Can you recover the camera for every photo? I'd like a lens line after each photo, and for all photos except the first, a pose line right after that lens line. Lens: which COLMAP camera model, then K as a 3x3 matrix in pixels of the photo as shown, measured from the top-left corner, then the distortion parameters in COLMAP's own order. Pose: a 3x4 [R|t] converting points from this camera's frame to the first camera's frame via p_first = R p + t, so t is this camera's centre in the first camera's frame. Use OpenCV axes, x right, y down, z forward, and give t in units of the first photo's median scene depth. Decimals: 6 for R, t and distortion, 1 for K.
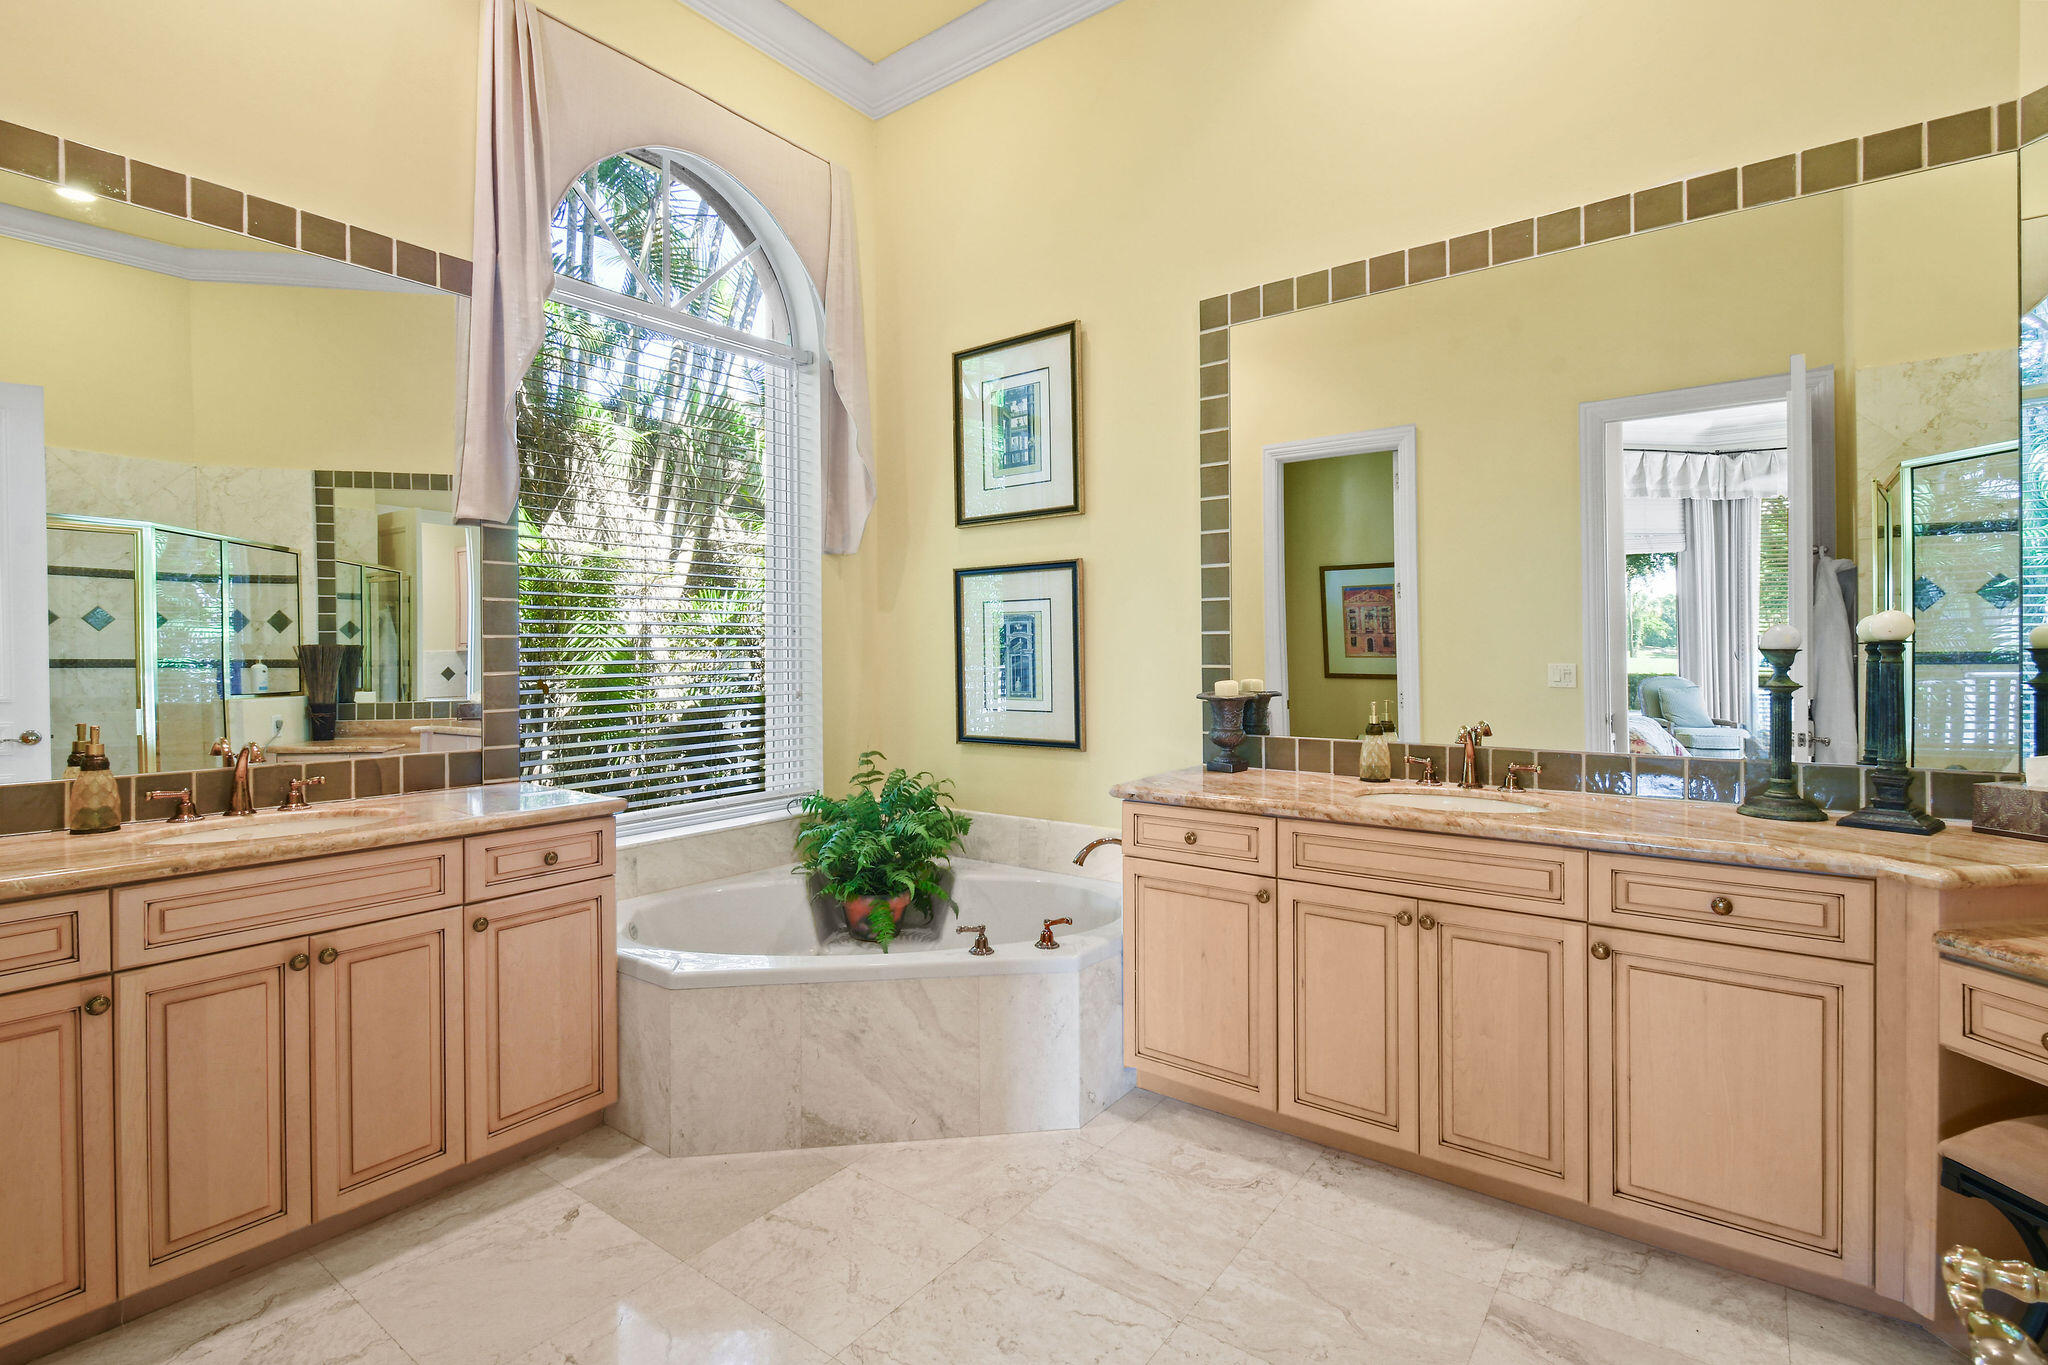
lens RADIAL K [[974.7, 0, 1006.4], [0, 974.7, 663.1], [0, 0, 1]] dist [0.004574, -0.003692]
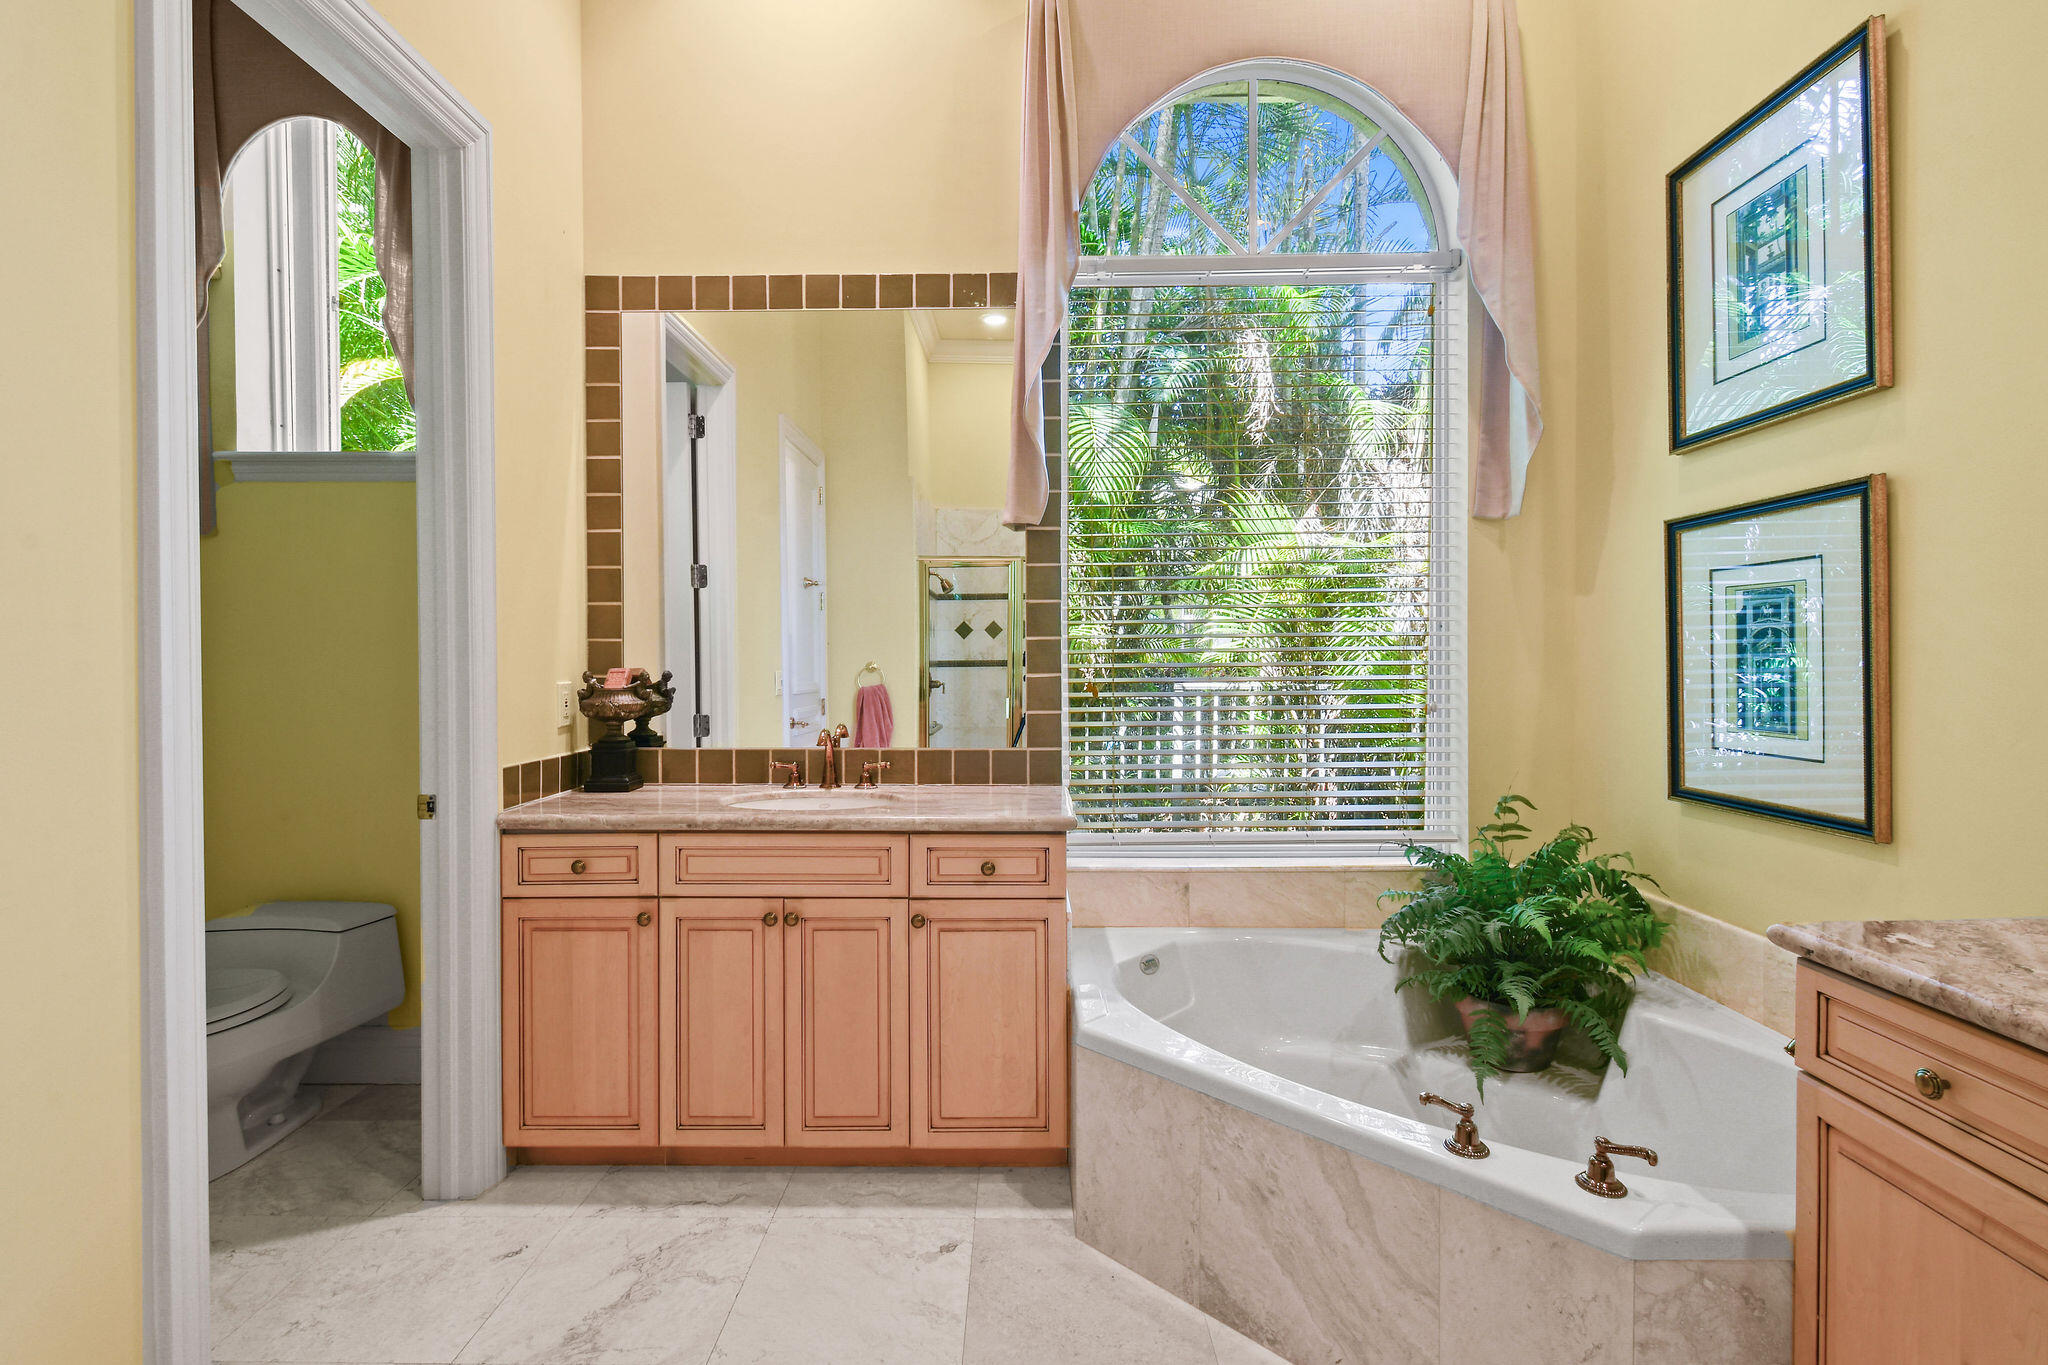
lens RADIAL K [[974.7, 0, 1021.3], [0, 974.7, 670.0], [0, 0, 1]] dist [0.004574, -0.003692]
pose [[0.590854, 0.014210, -0.806653, 0.298525], [-0.007045, 0.999898, 0.012453, -0.007438], [0.806748, -0.001675, 0.590894, 0.419744]]
